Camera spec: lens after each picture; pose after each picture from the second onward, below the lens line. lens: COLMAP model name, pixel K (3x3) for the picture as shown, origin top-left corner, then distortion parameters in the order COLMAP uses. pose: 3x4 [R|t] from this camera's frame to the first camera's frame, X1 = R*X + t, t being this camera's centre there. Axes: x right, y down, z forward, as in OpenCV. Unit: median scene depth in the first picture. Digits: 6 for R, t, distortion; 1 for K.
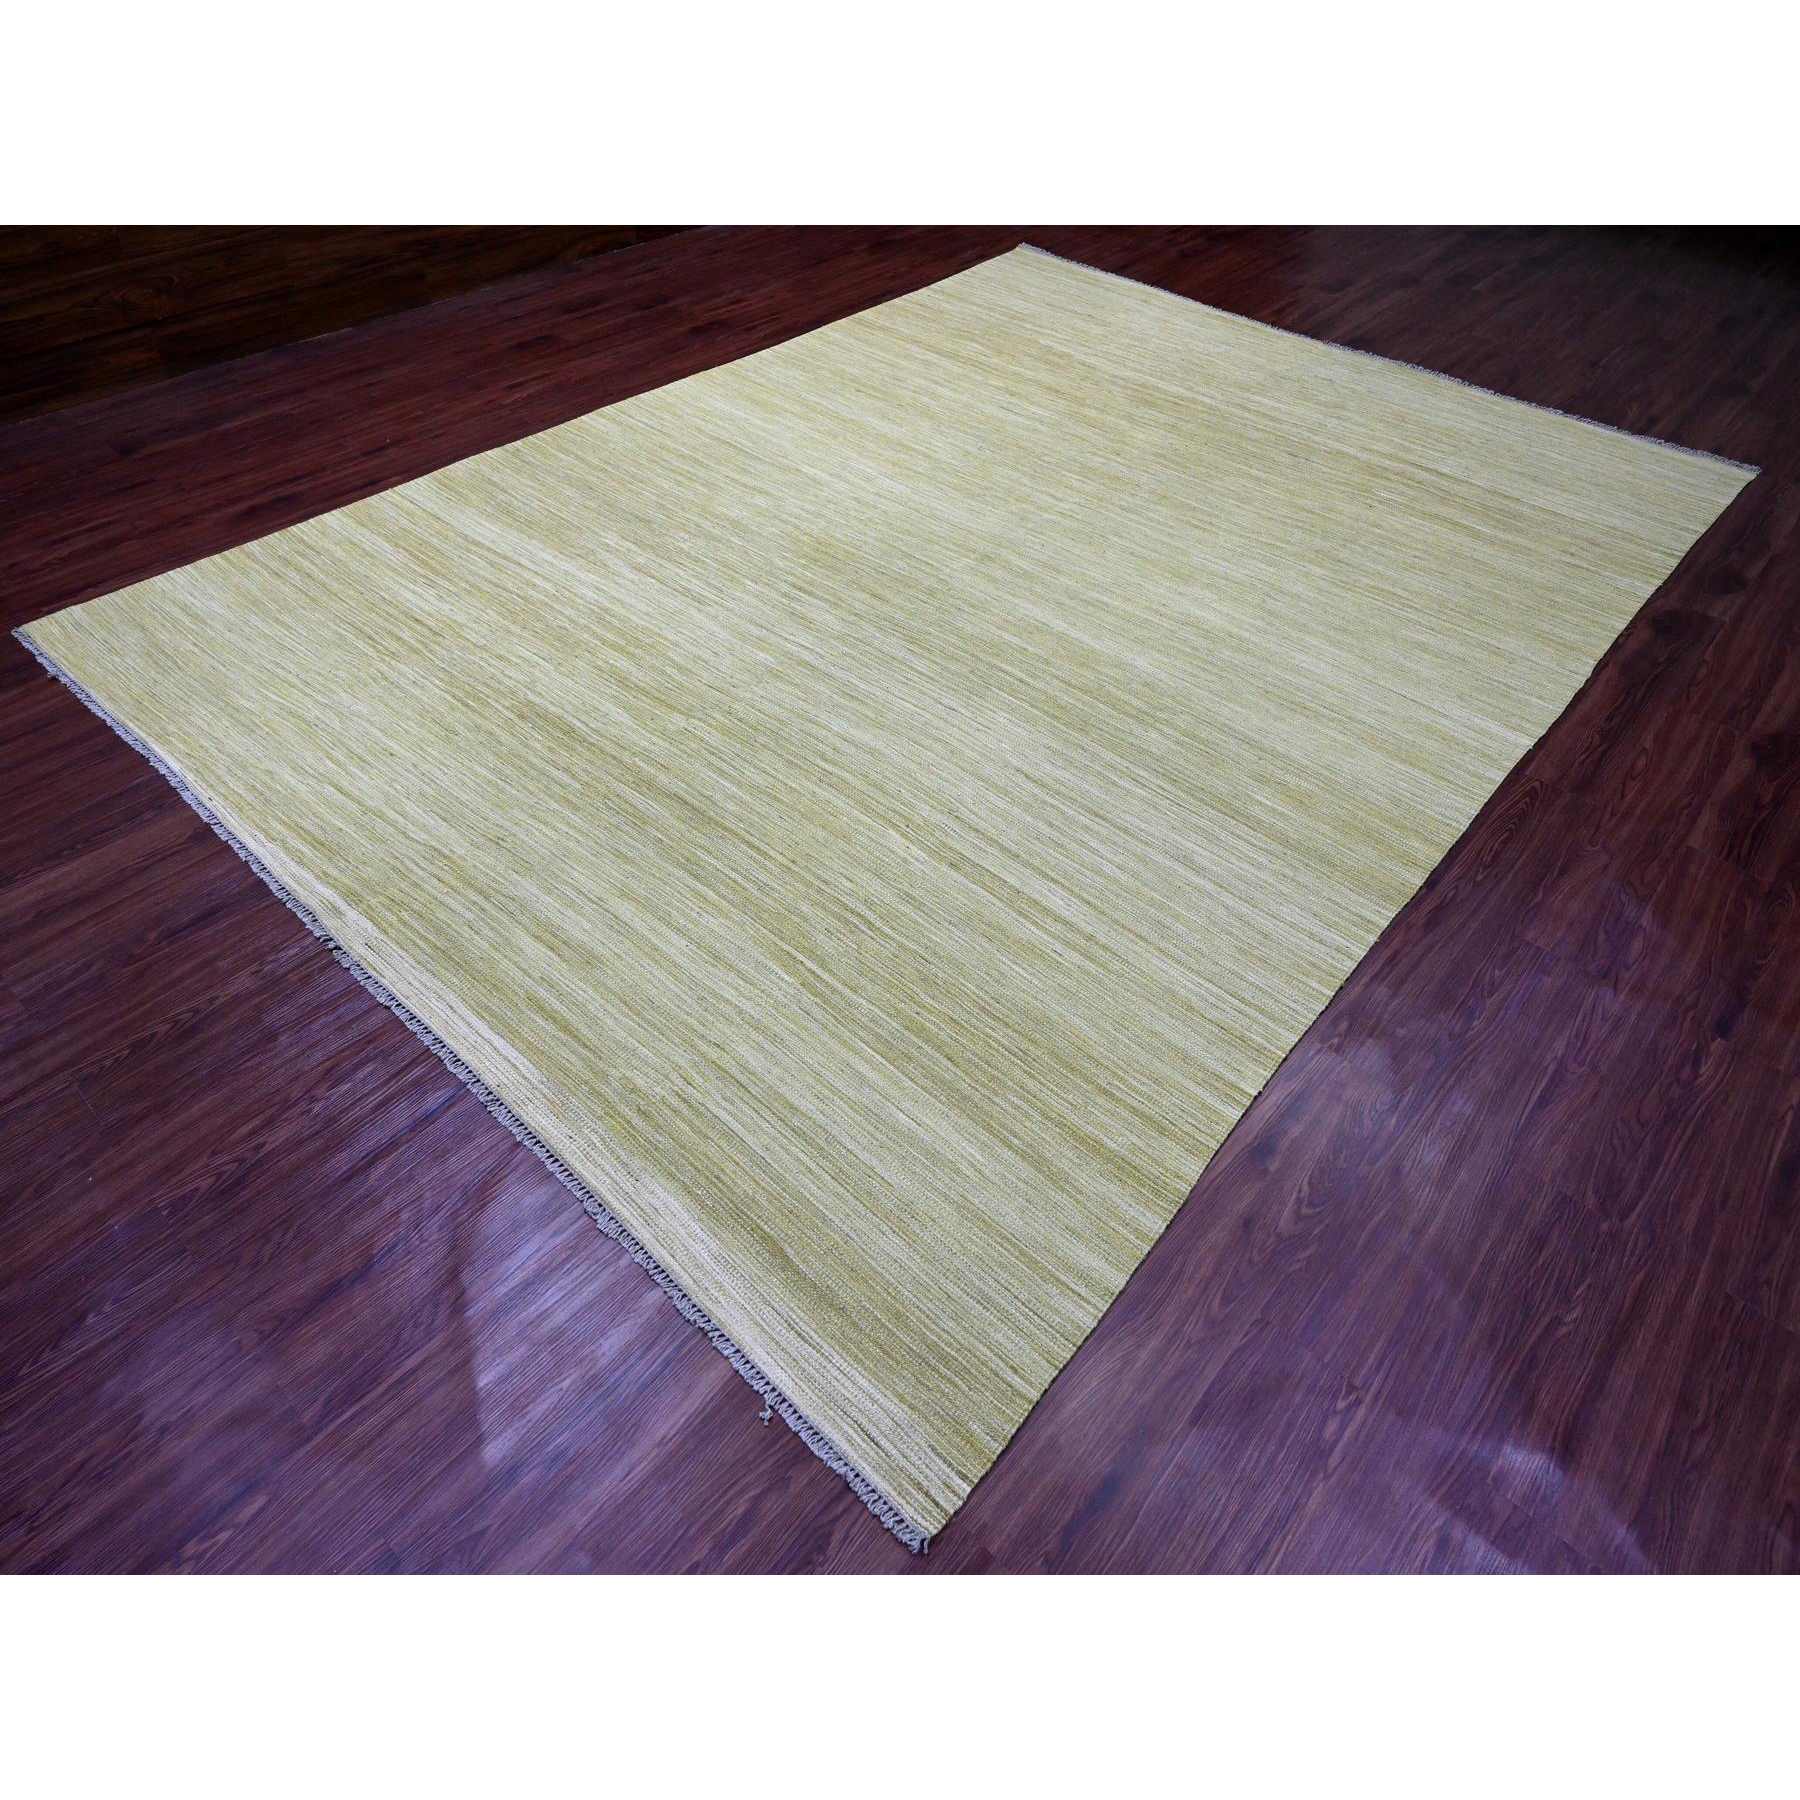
lens RADIAL K [[1080.9, 0, 900.0], [0, 1080.9, 900.0], [0, 0, 1]] dist [-0.008230, 0.000778]
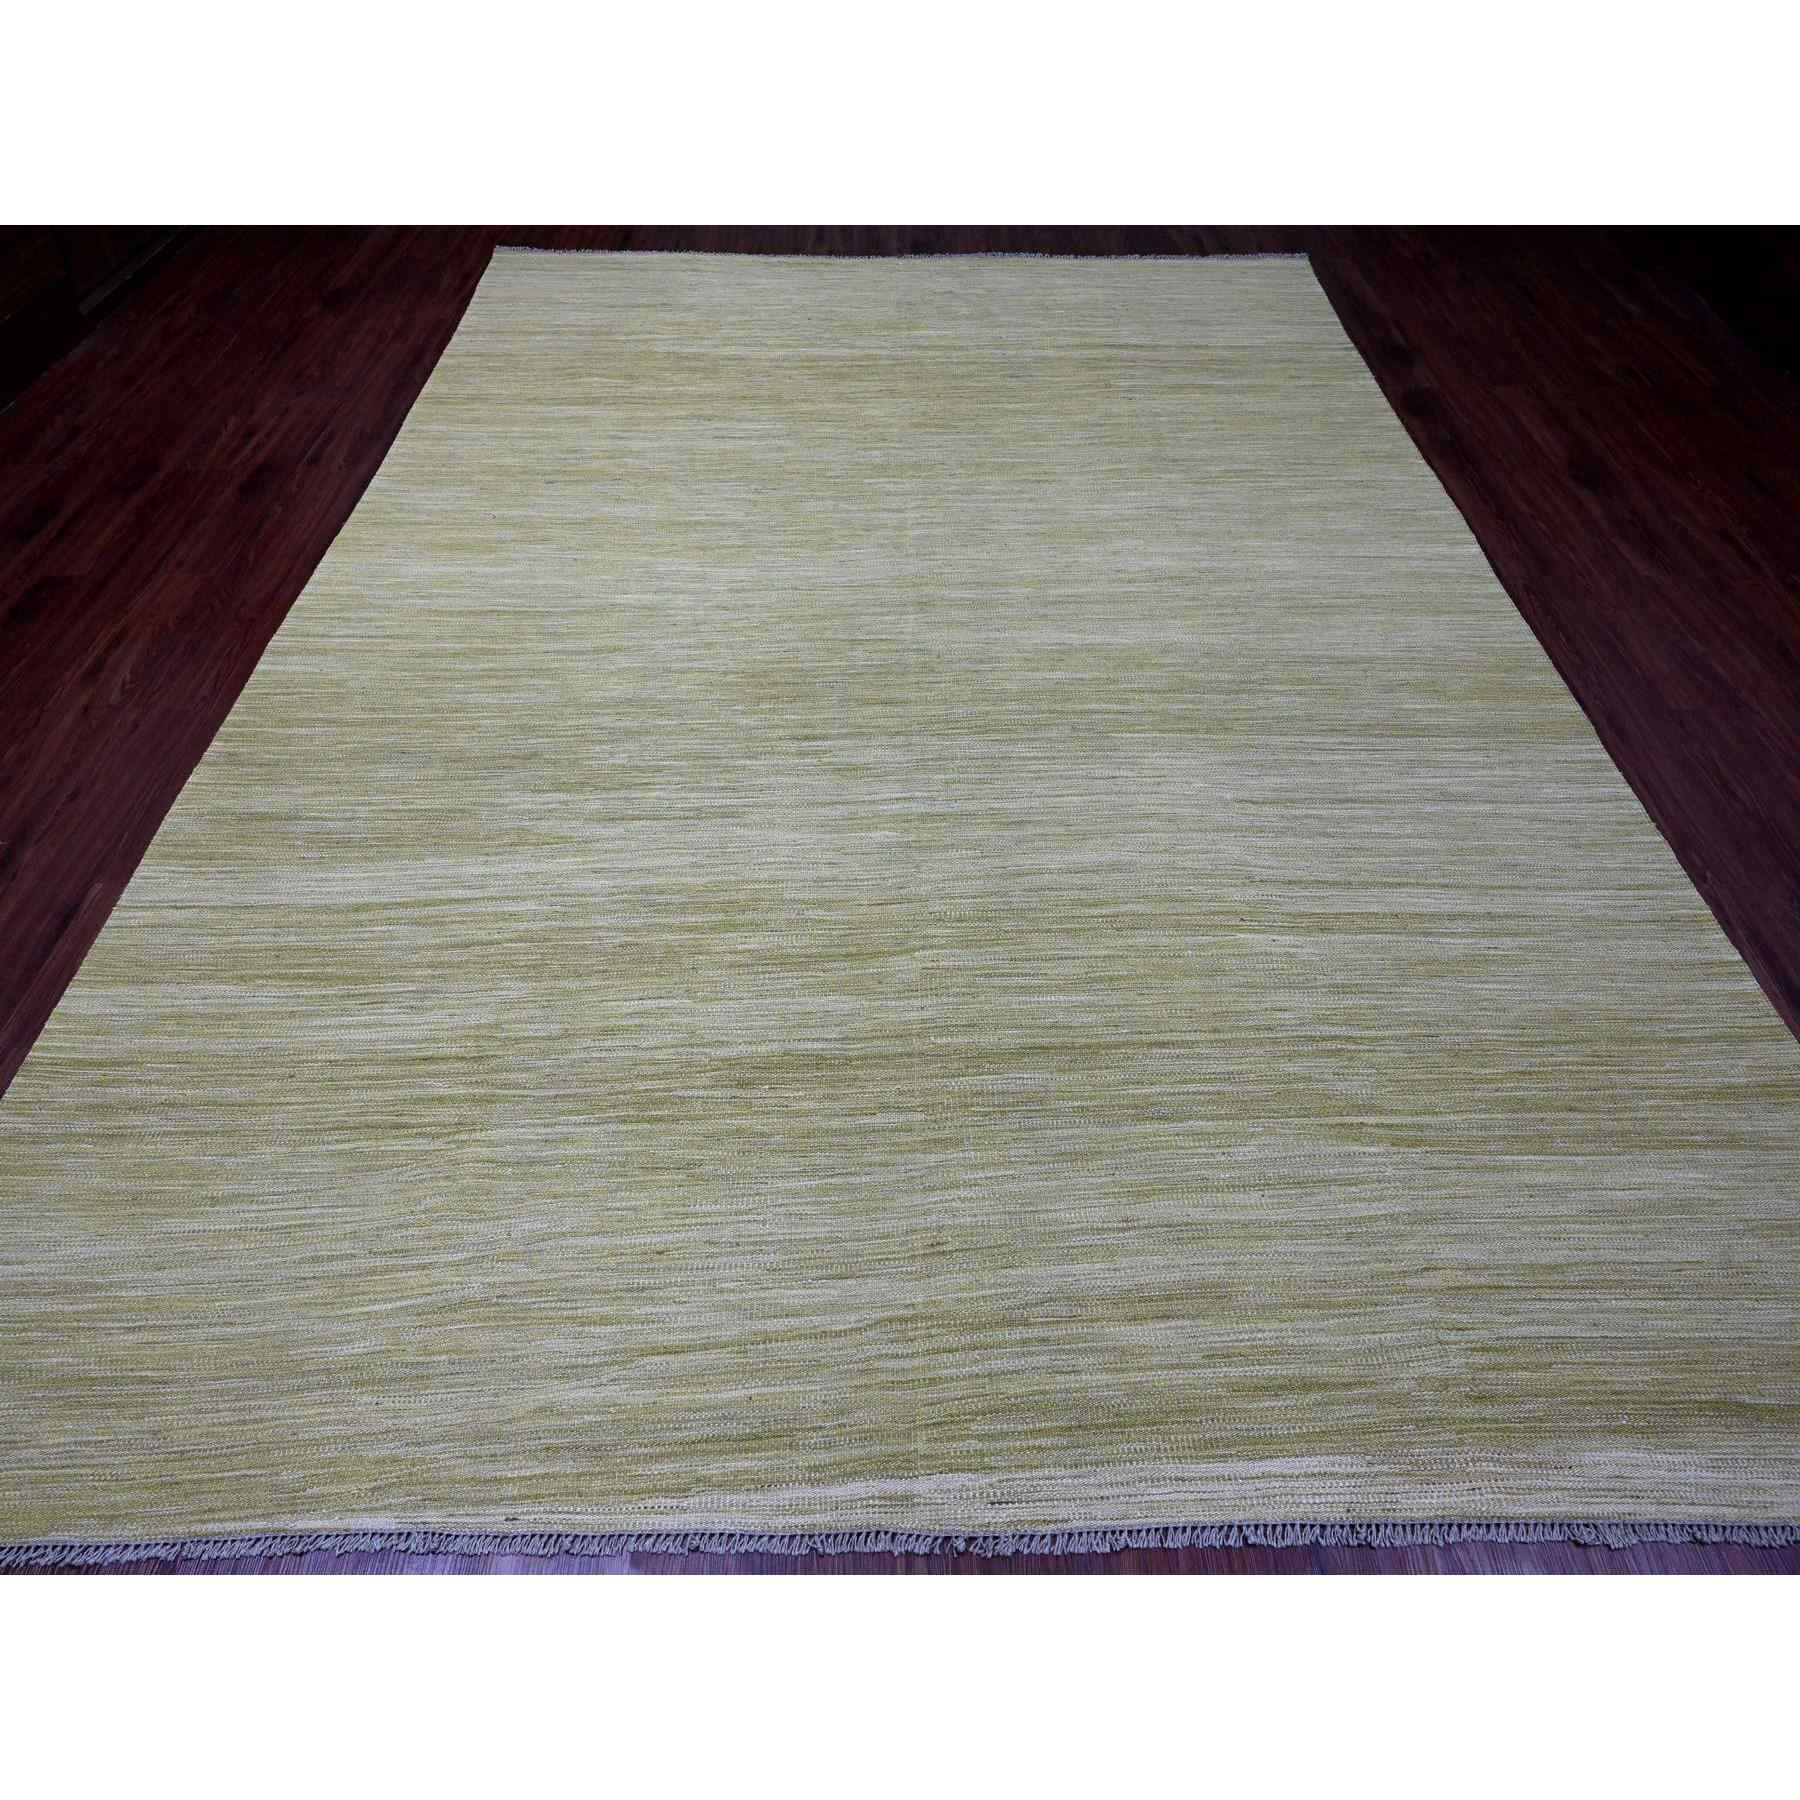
lens RADIAL K [[1080.9, 0, 900.0], [0, 1080.9, 900.0], [0, 0, 1]] dist [-0.008230, 0.000778]
pose [[0.739772, -0.527411, 0.417822, -0.524254], [0.502879, 0.845945, 0.177455, -0.356857], [-0.447046, 0.078837, 0.891030, 0.341281]]
